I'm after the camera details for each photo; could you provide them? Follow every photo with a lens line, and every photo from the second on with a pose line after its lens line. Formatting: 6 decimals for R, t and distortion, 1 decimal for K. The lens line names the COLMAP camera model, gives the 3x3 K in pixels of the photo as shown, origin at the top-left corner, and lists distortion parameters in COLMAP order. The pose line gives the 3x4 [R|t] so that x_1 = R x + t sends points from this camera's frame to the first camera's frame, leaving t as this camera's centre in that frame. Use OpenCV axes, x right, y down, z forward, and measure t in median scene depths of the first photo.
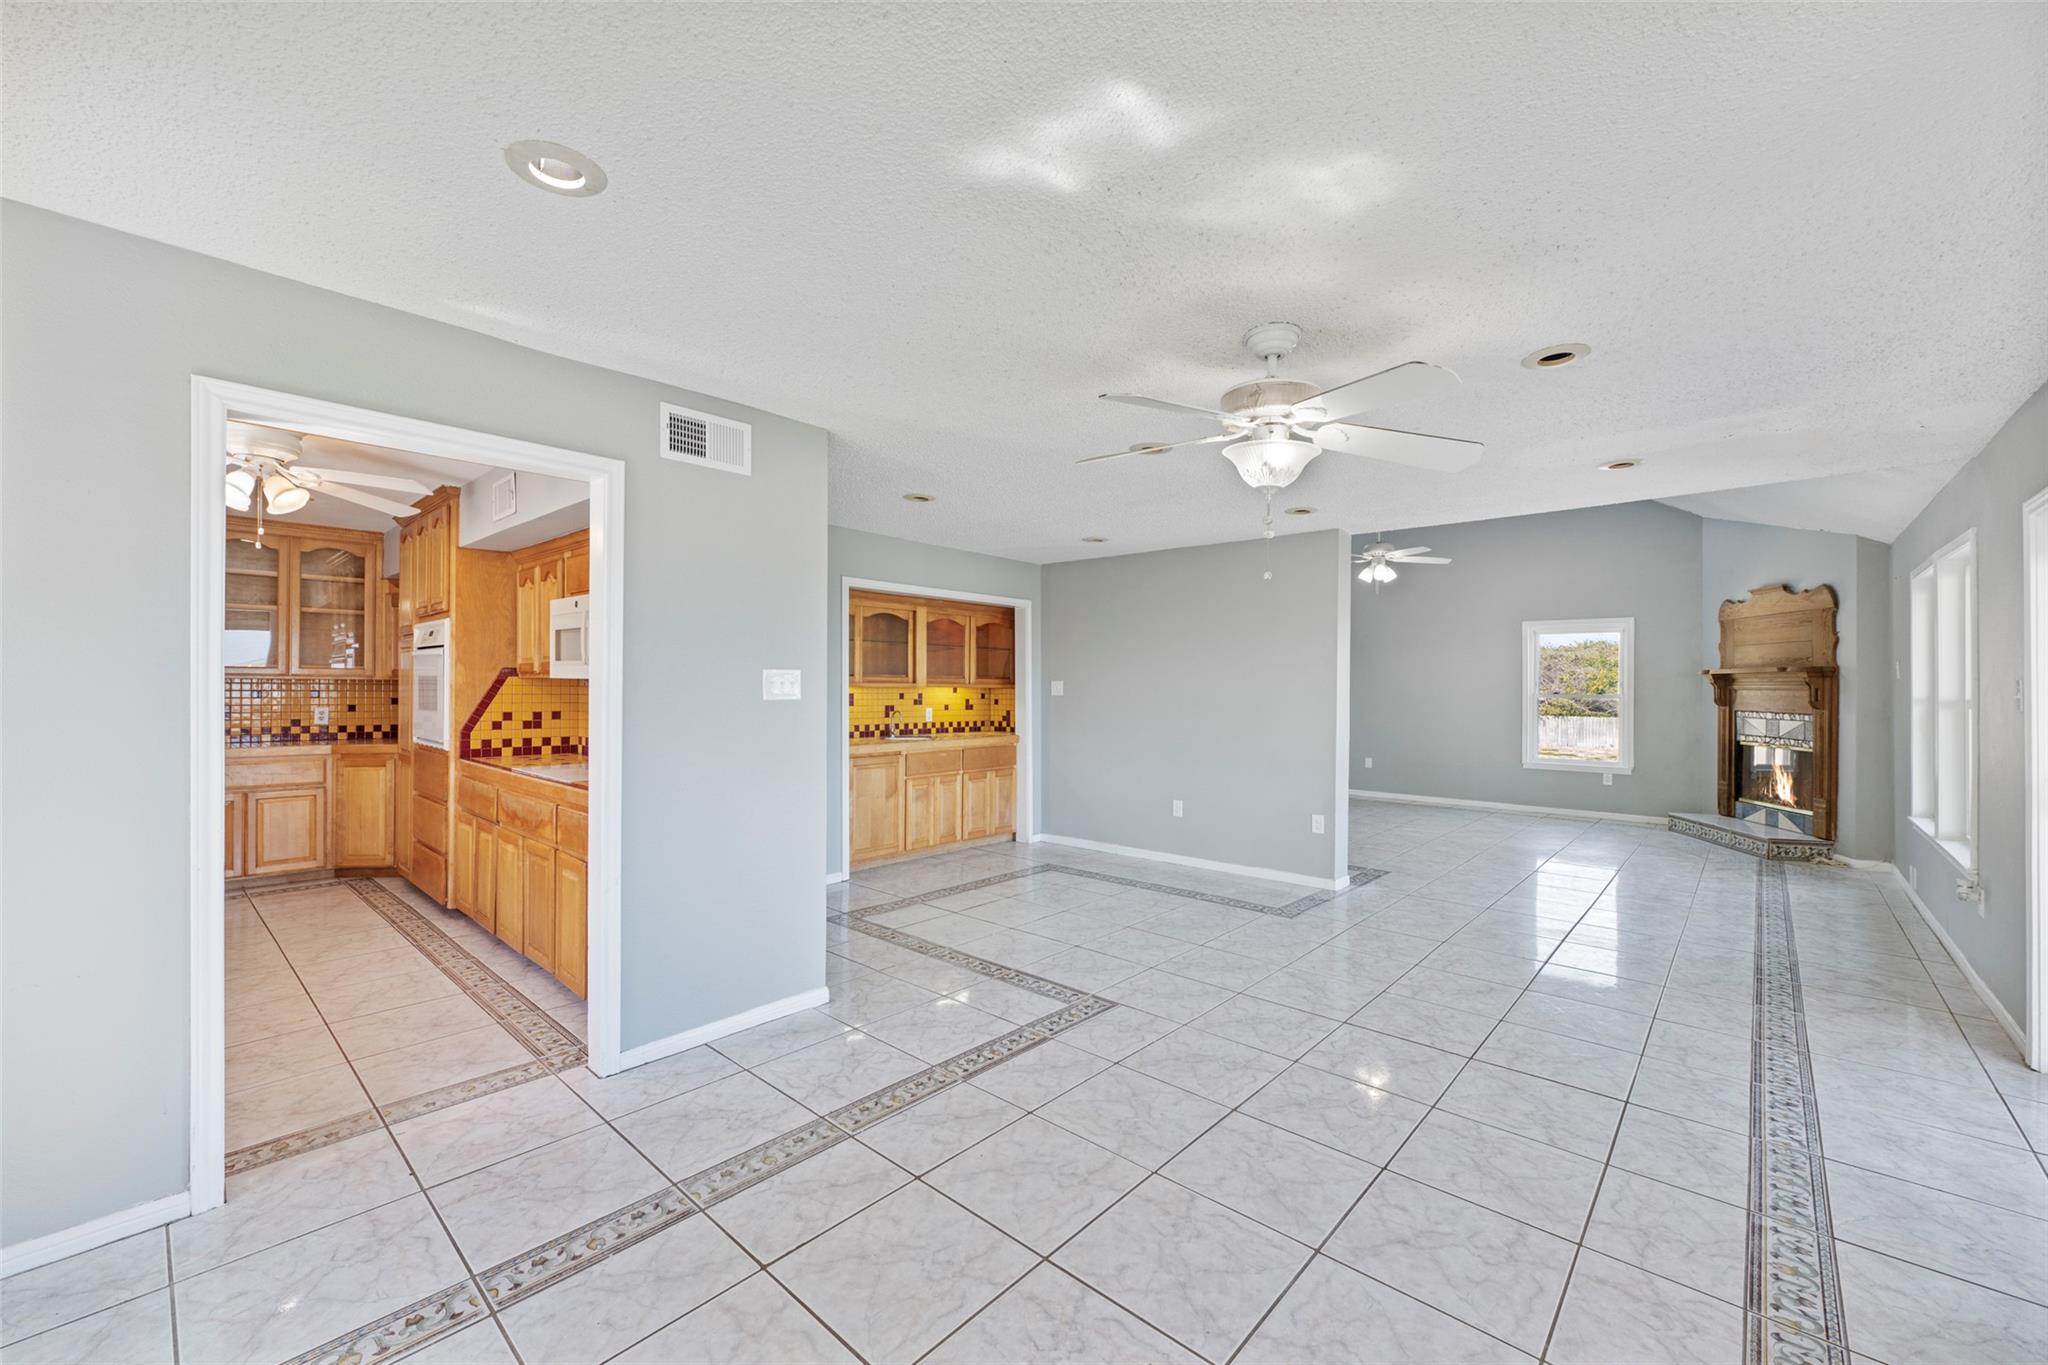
lens RADIAL K [[816.5, 0, 1026.4], [0, 816.5, 686.9], [0, 0, 1]] dist [0.002362, -0.000328]
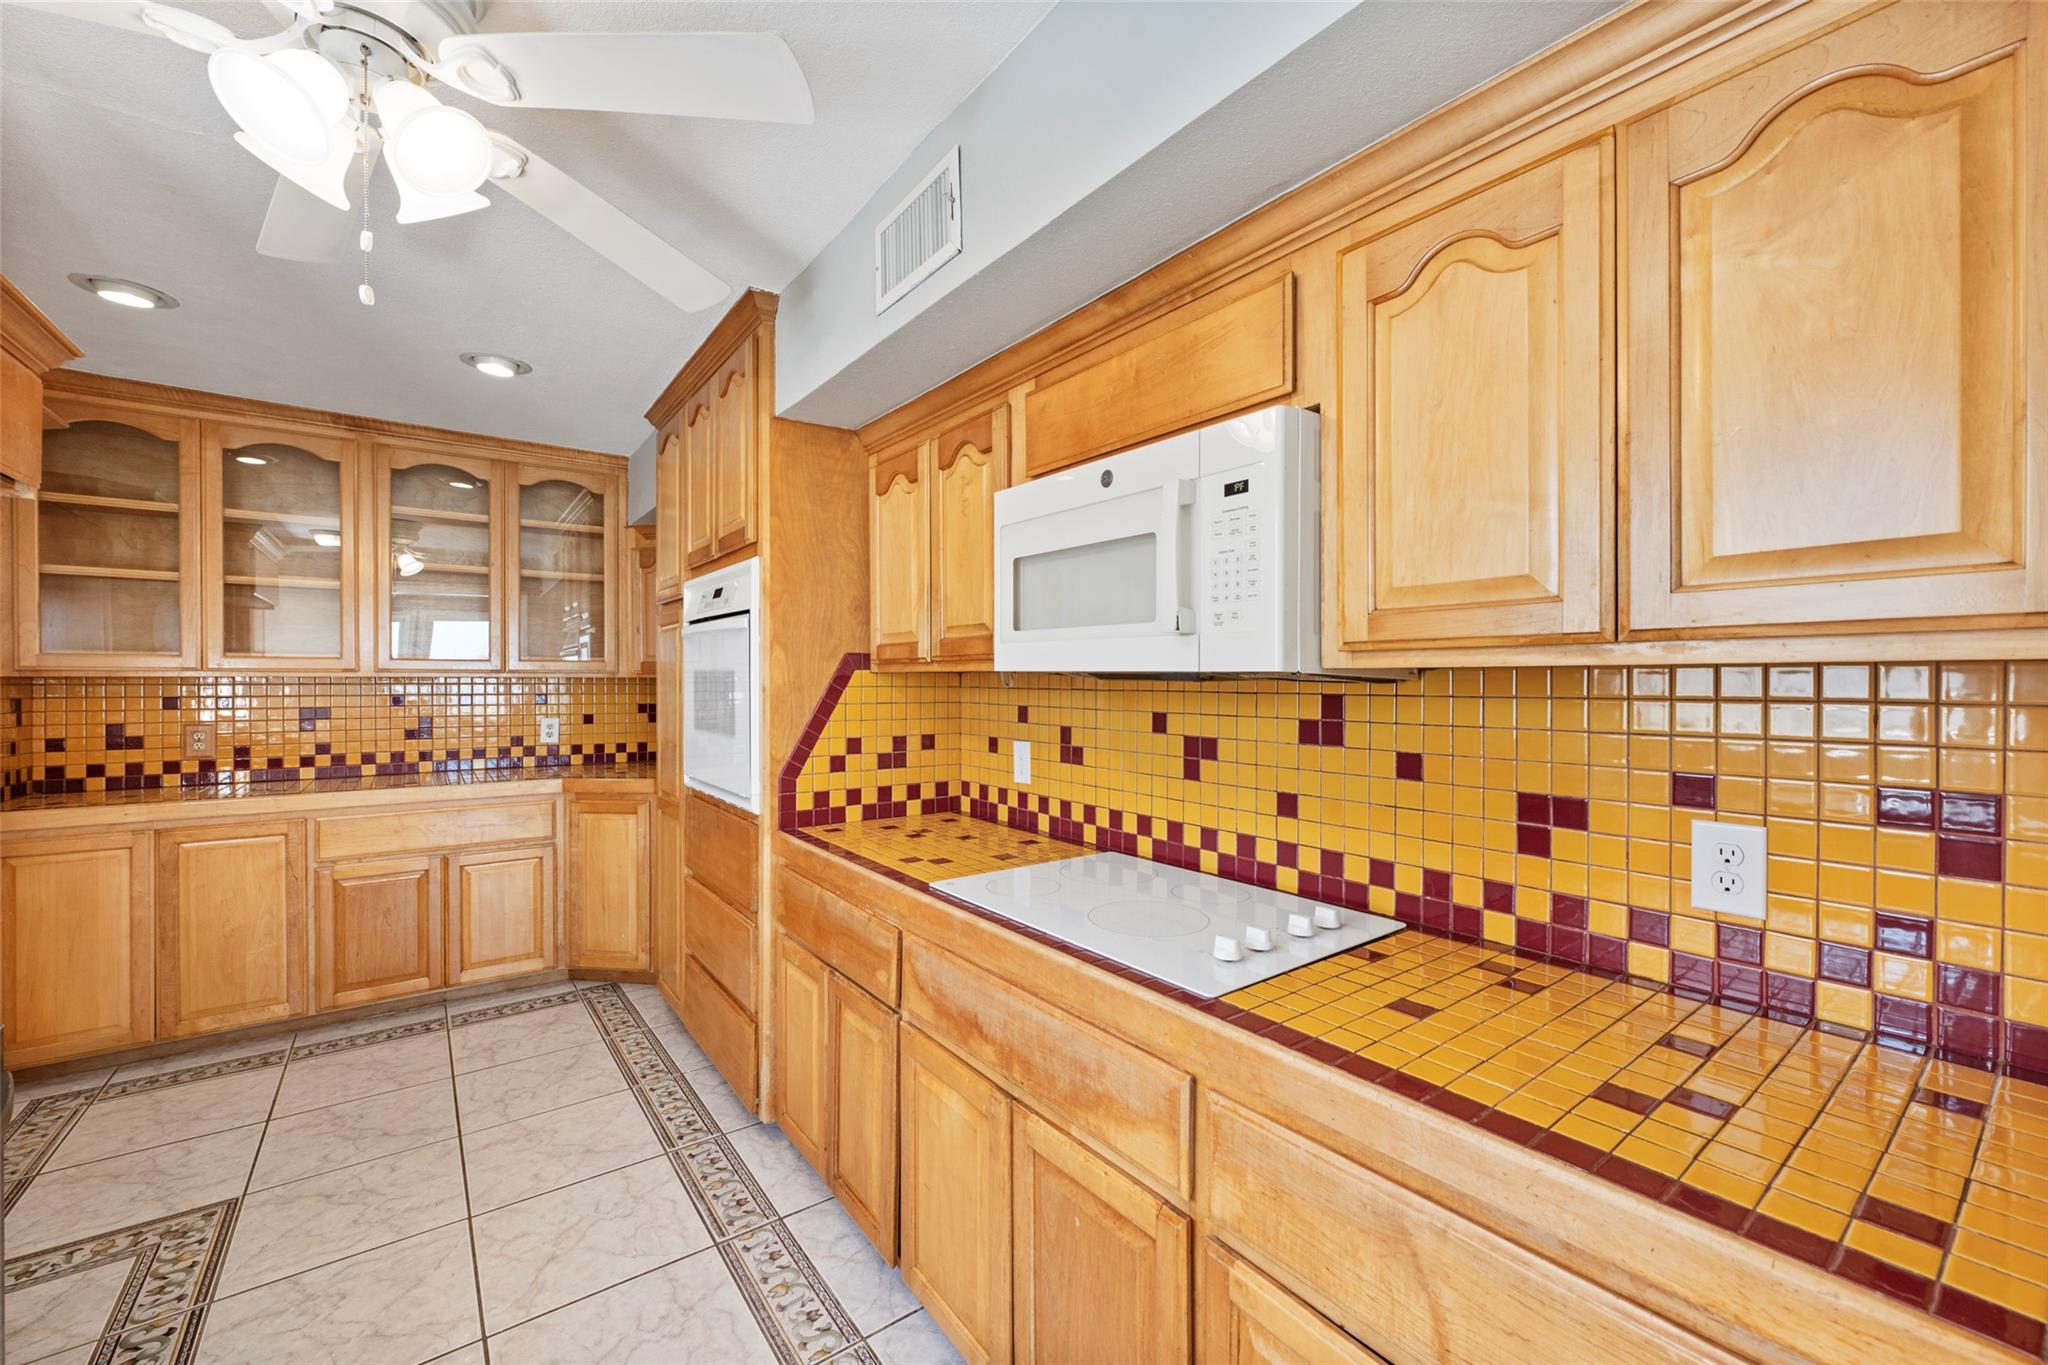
lens RADIAL K [[816.5, 0, 1026.4], [0, 816.5, 686.9], [0, 0, 1]] dist [0.002362, -0.000328]
pose [[0.981732, -0.004104, -0.190225, -0.401722], [0.005389, 0.999966, 0.006242, -0.004243], [0.190193, -0.007153, 0.981721, 0.478002]]
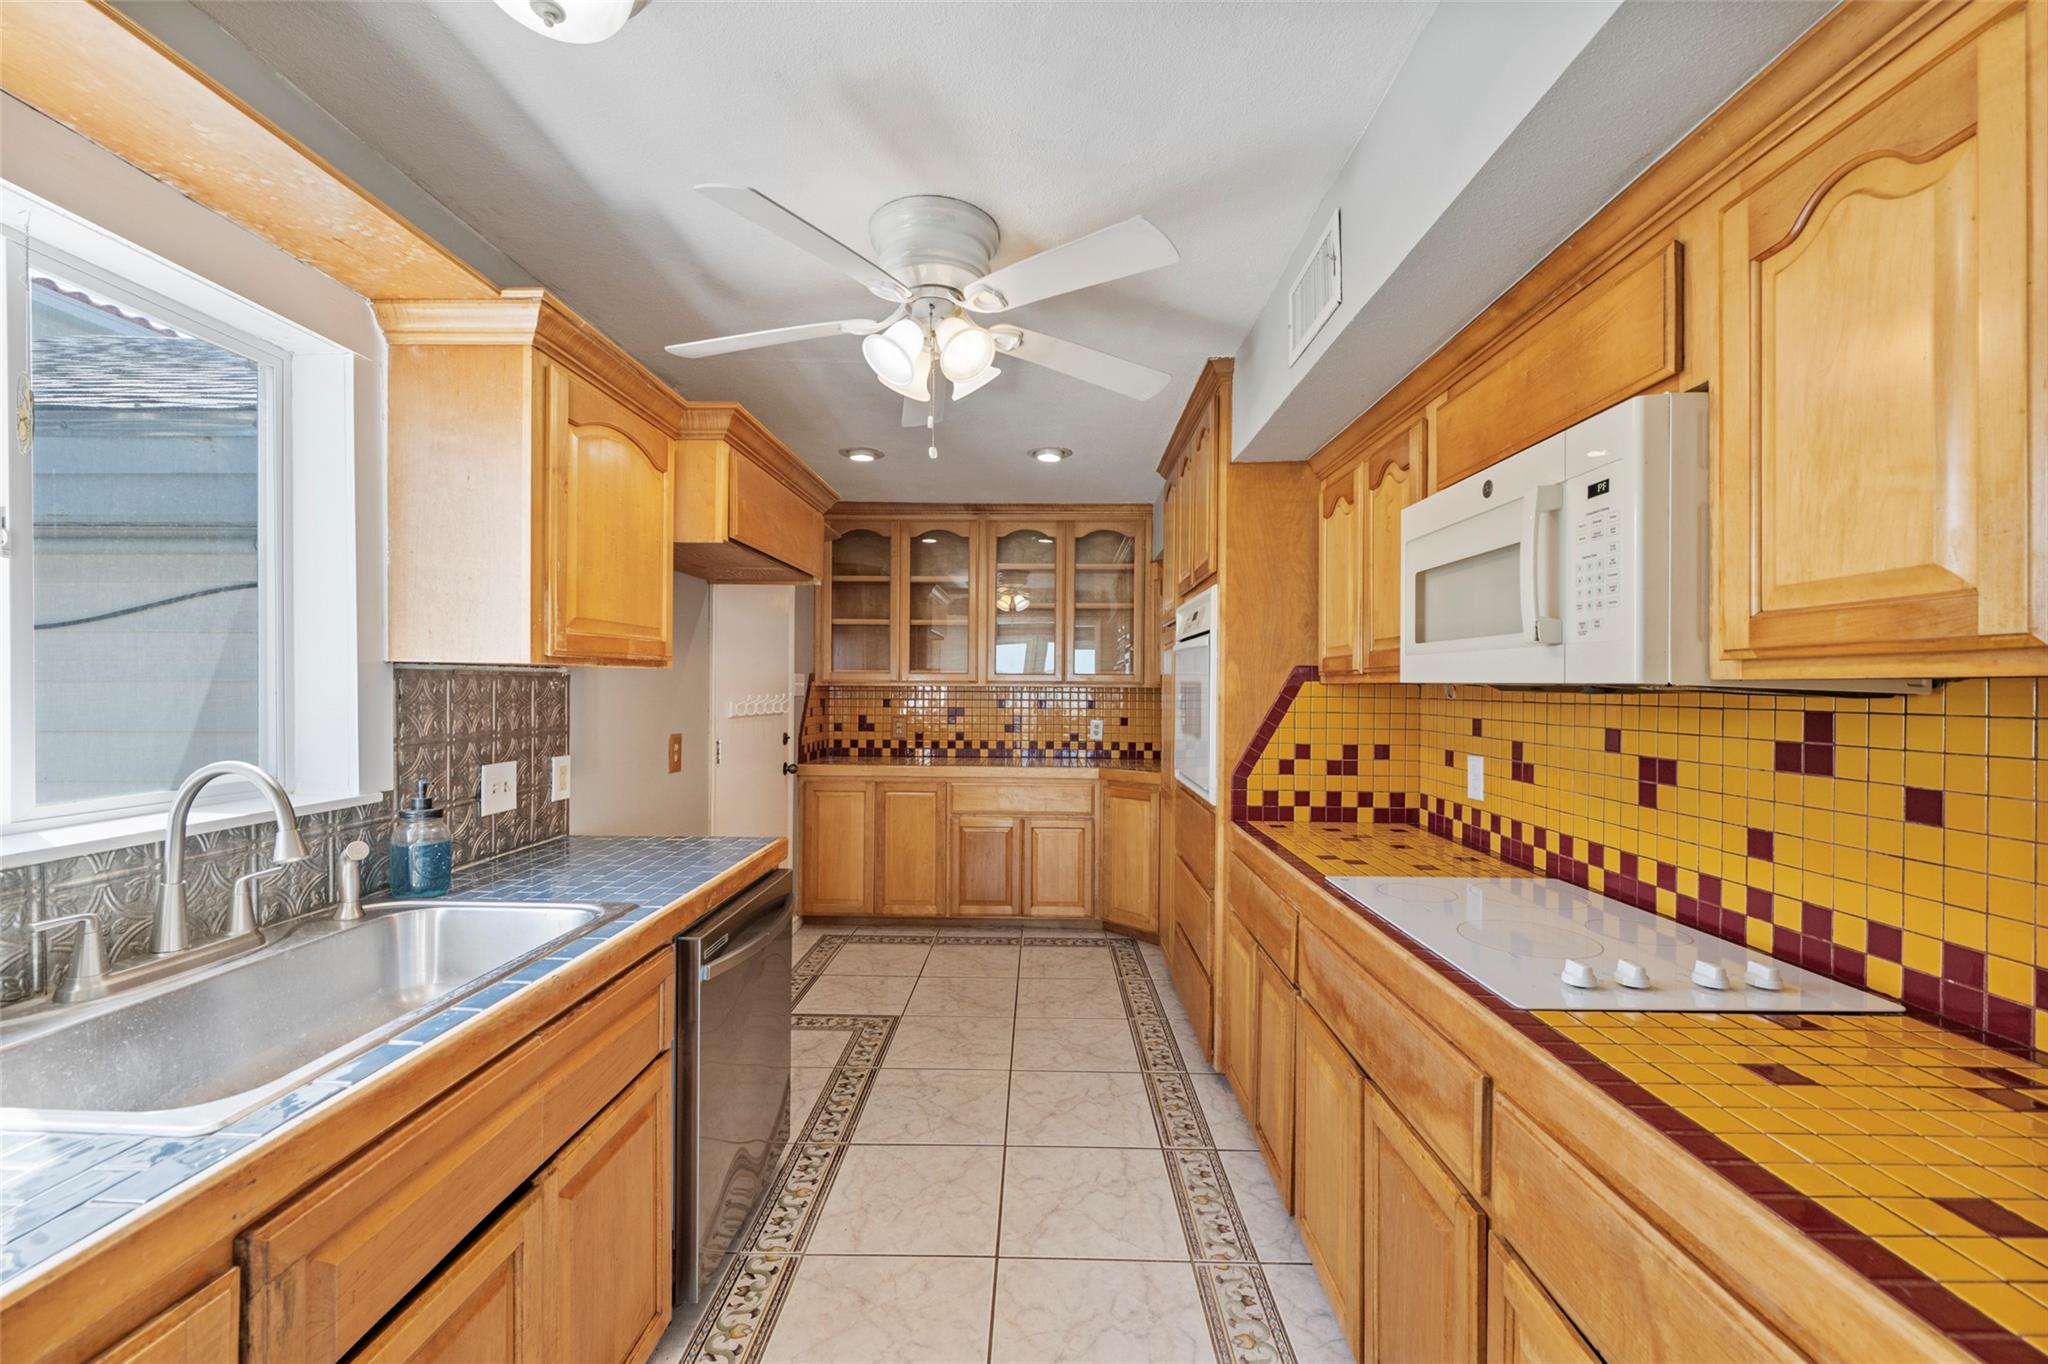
lens RADIAL K [[810.6, 0, 1027.6], [0, 810.6, 690.6], [0, 0, 1]] dist [0.001532, -0.000358]
pose [[0.655447, 0.000026, -0.755241, -0.315457], [-0.003916, 0.999987, -0.003364, -0.003461], [0.755231, 0.005162, 0.655438, 0.458005]]
